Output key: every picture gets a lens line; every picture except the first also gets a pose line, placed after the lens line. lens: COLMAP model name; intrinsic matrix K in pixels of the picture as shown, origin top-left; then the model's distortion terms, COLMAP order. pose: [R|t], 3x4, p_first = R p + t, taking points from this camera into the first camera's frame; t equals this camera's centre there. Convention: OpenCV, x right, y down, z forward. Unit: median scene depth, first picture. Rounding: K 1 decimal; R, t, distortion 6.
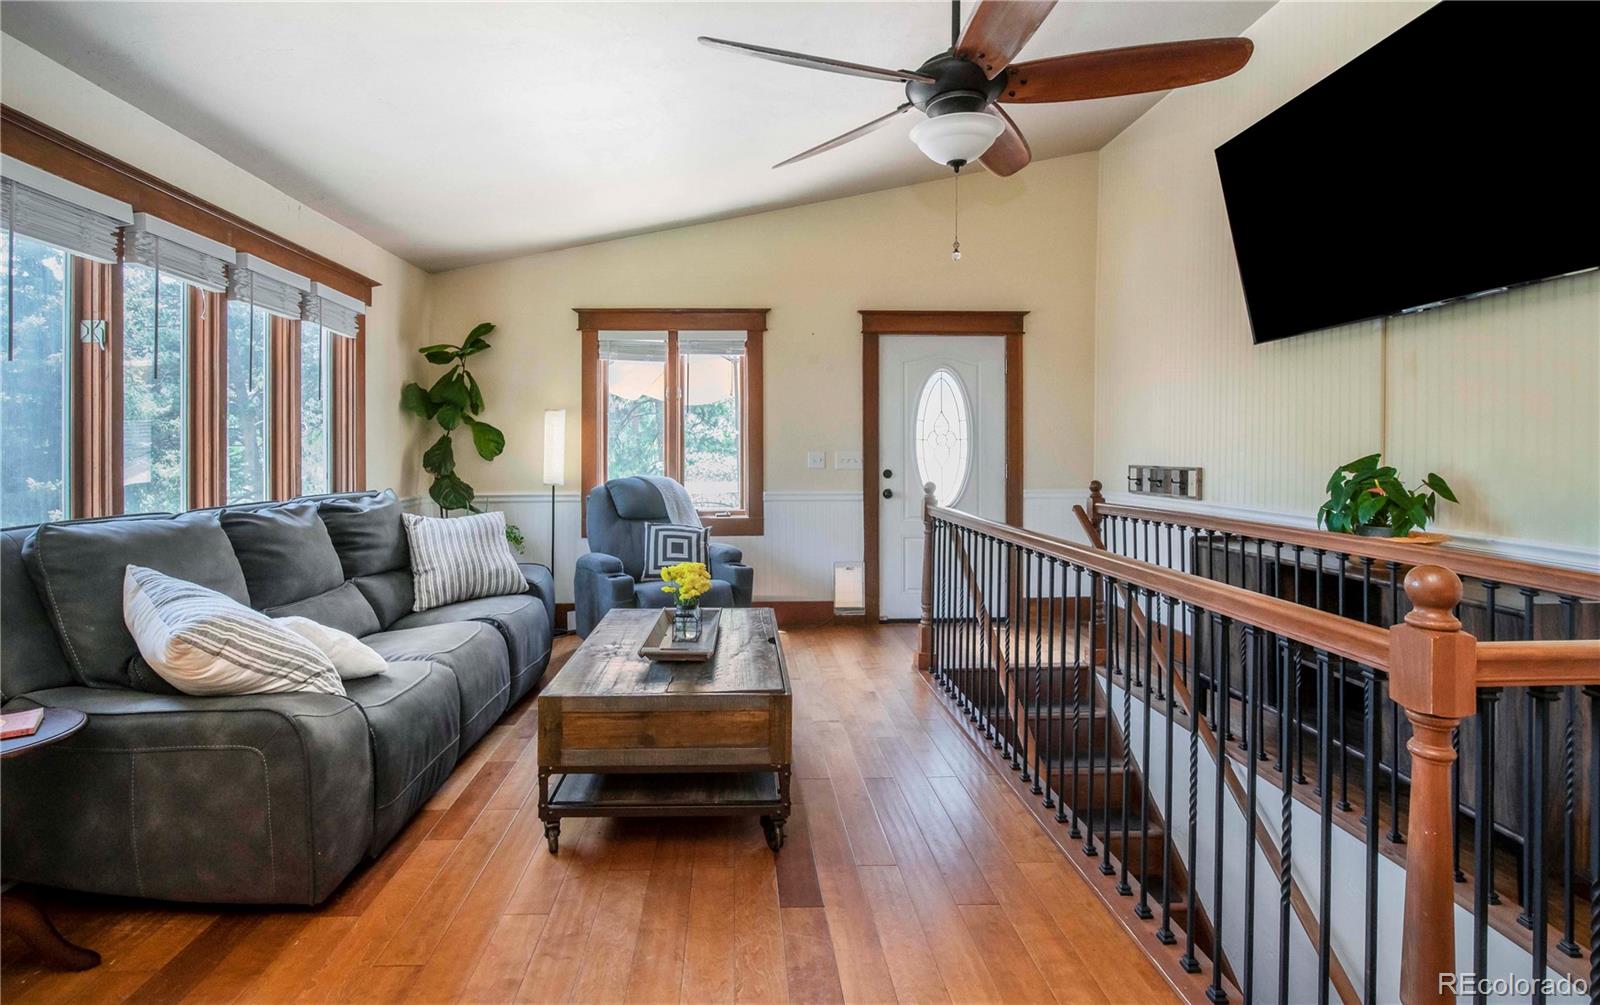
lens RADIAL K [[778.4, 0, 793.6], [0, 778.4, 449.3], [0, 0, 1]] dist [0.000195, -0.000492]
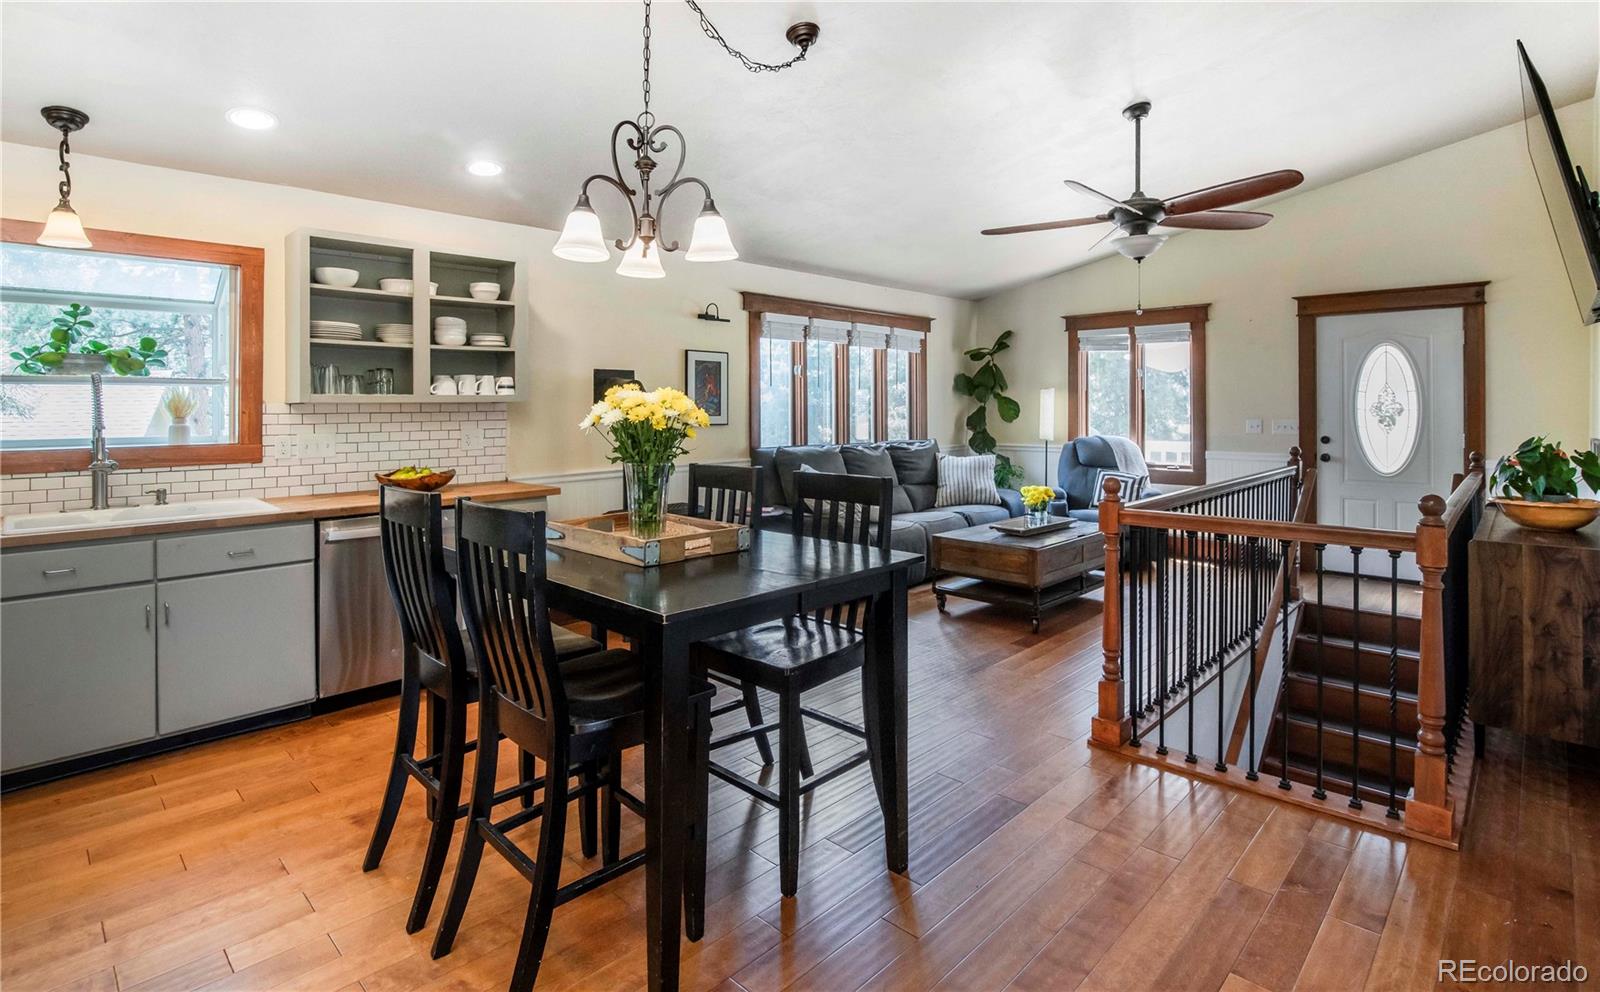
lens RADIAL K [[784.7, 0, 798.9], [0, 784.7, 399.4], [0, 0, 1]] dist [-0.021914, -0.000467]
pose [[0.682153, -0.004061, -0.731199, 0.447958], [0.000014, 0.999985, -0.005540, -0.021989], [0.731210, 0.003769, 0.682142, -0.336807]]
